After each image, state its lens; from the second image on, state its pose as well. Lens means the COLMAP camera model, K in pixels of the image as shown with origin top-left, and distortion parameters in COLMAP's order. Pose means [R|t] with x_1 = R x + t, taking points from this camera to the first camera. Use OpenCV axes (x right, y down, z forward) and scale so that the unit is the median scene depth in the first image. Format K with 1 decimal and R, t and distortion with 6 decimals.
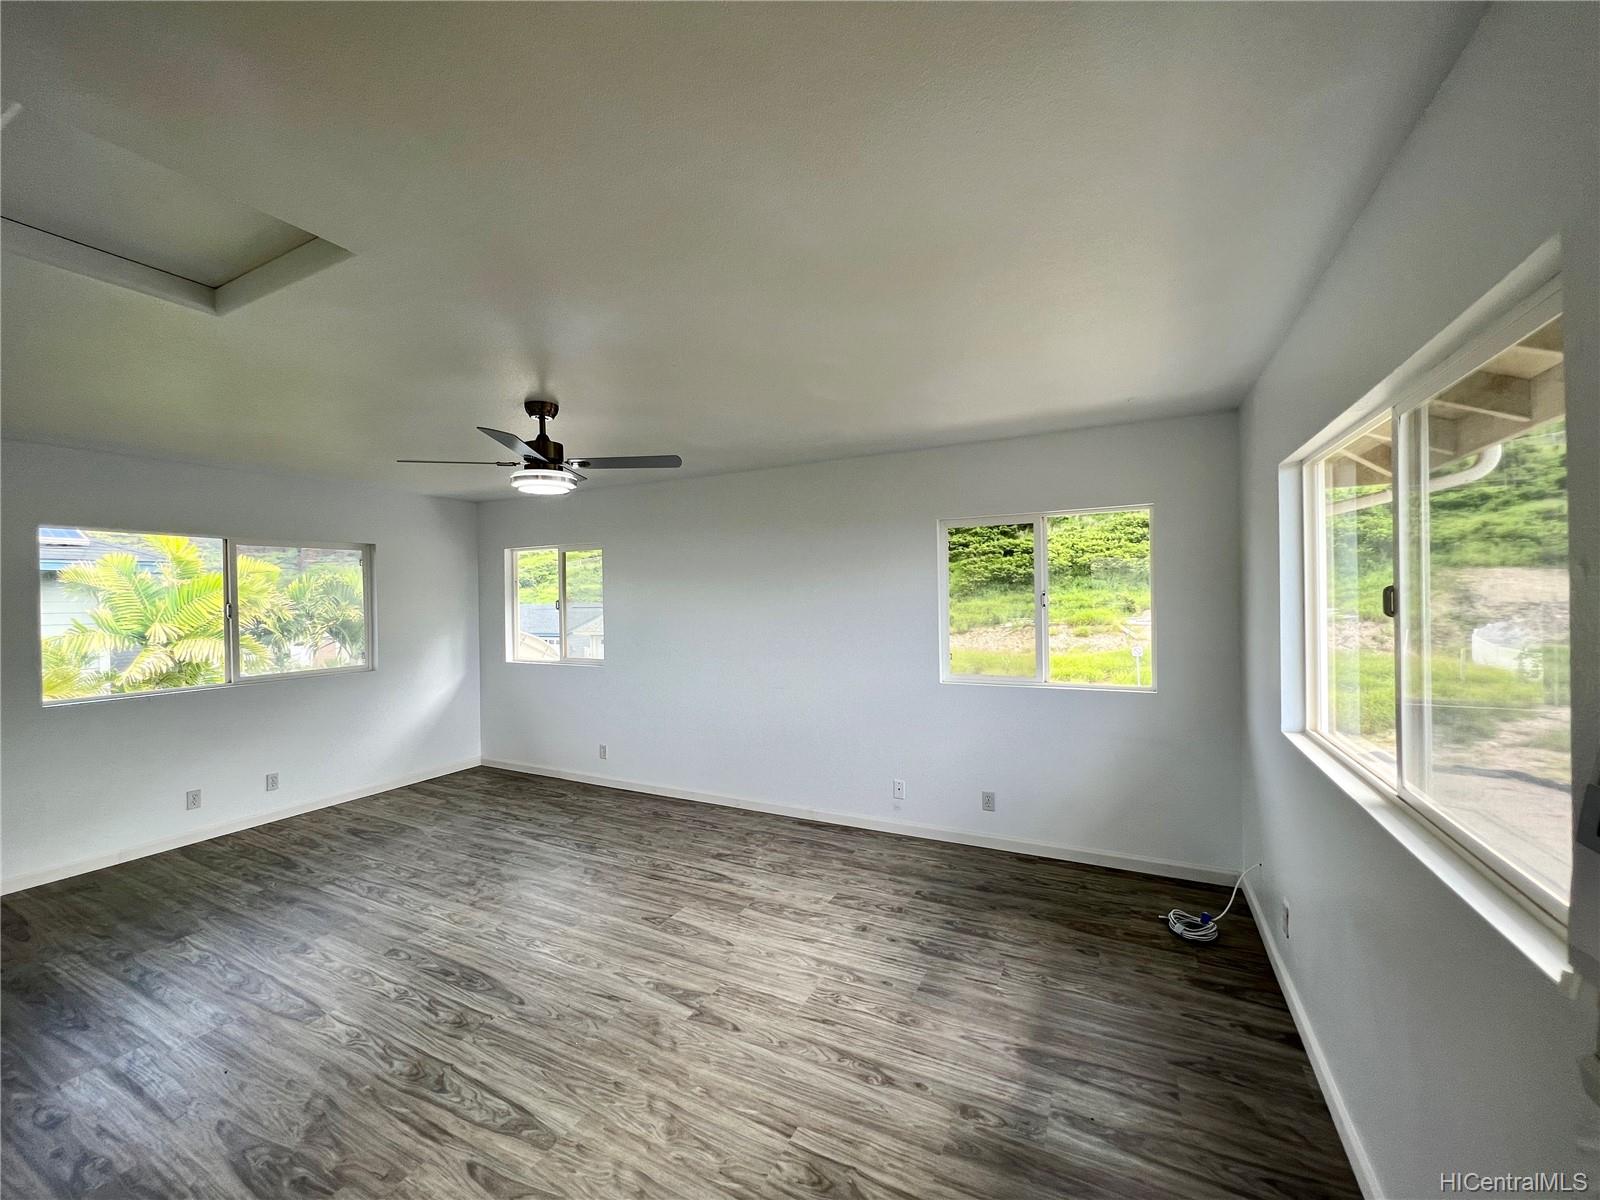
lens RADIAL K [[626.9, 0, 800.0], [0, 626.9, 600.0], [0, 0, 1]] dist [-0.000865, 0.000057]
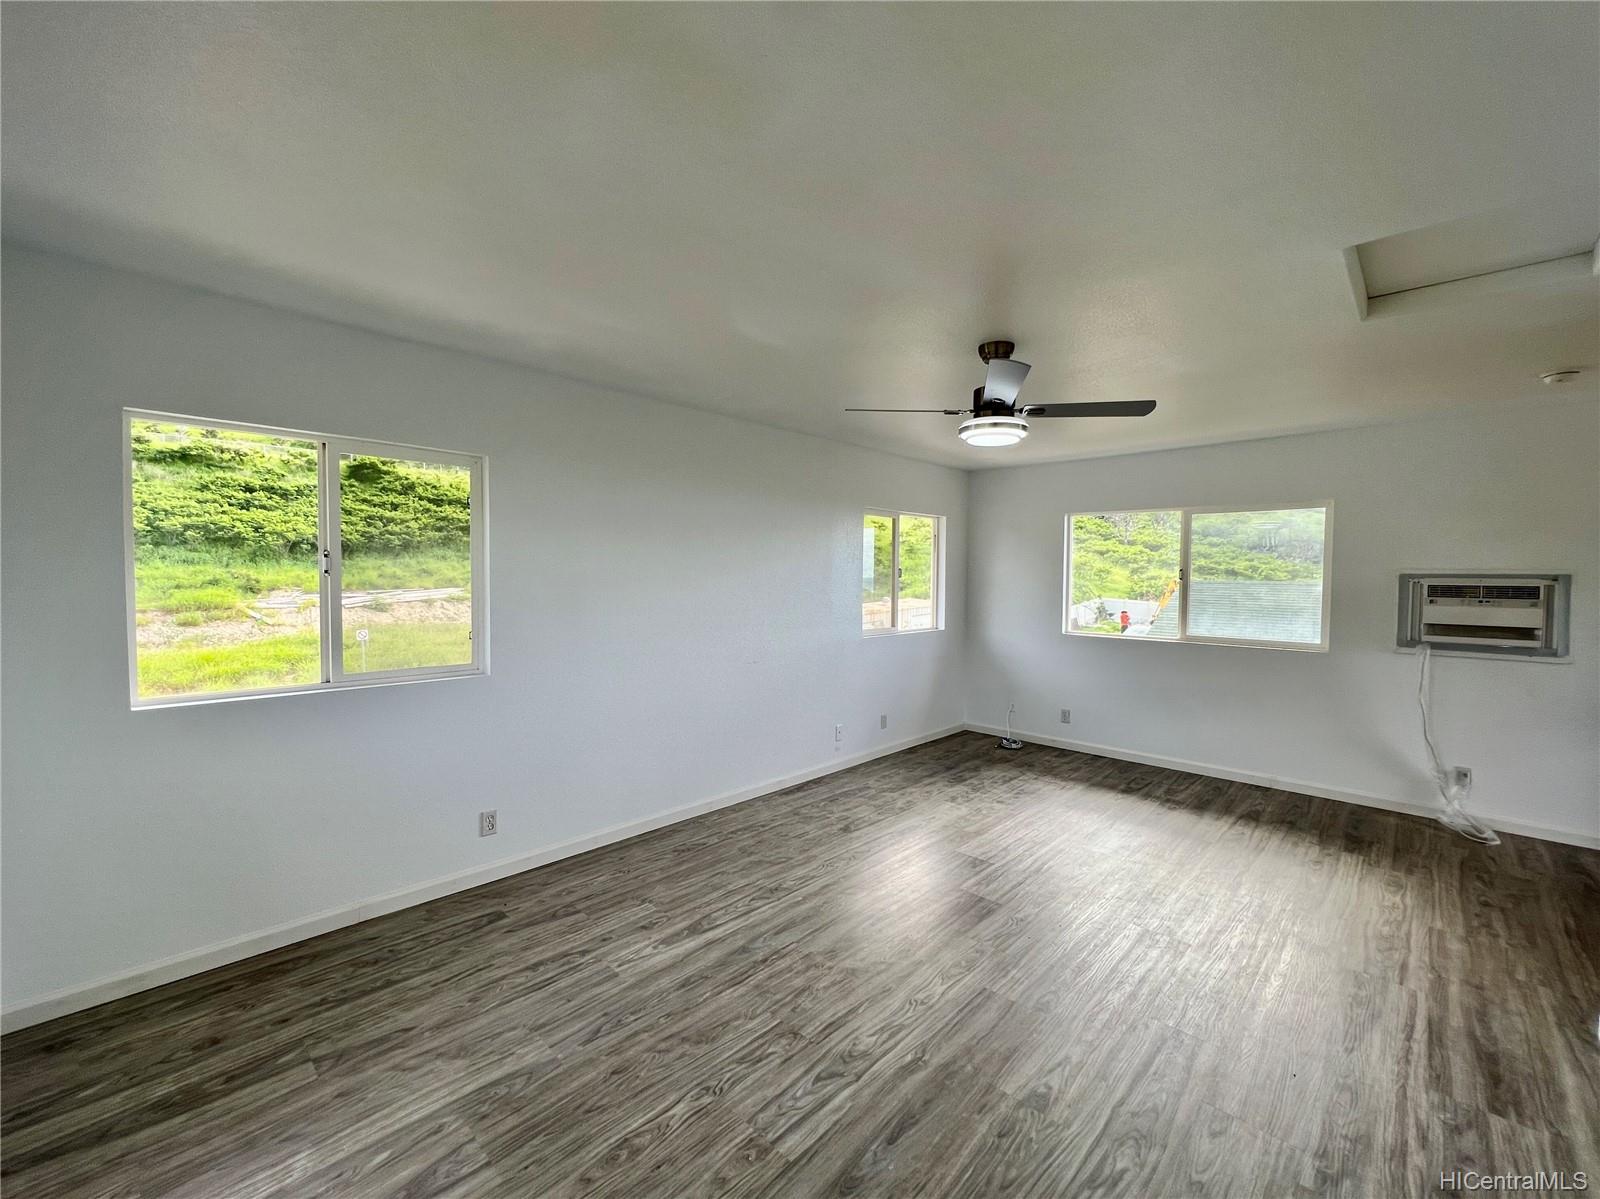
lens RADIAL K [[646.9, 0, 799.7], [0, 646.9, 593.1], [0, 0, 1]] dist [-0.000499, 0.000531]
pose [[0.303841, -0.009176, 0.952679, -1.029330], [-0.009211, 0.999879, 0.012568, 0.028123], [-0.952678, -0.012594, 0.303719, 0.719728]]
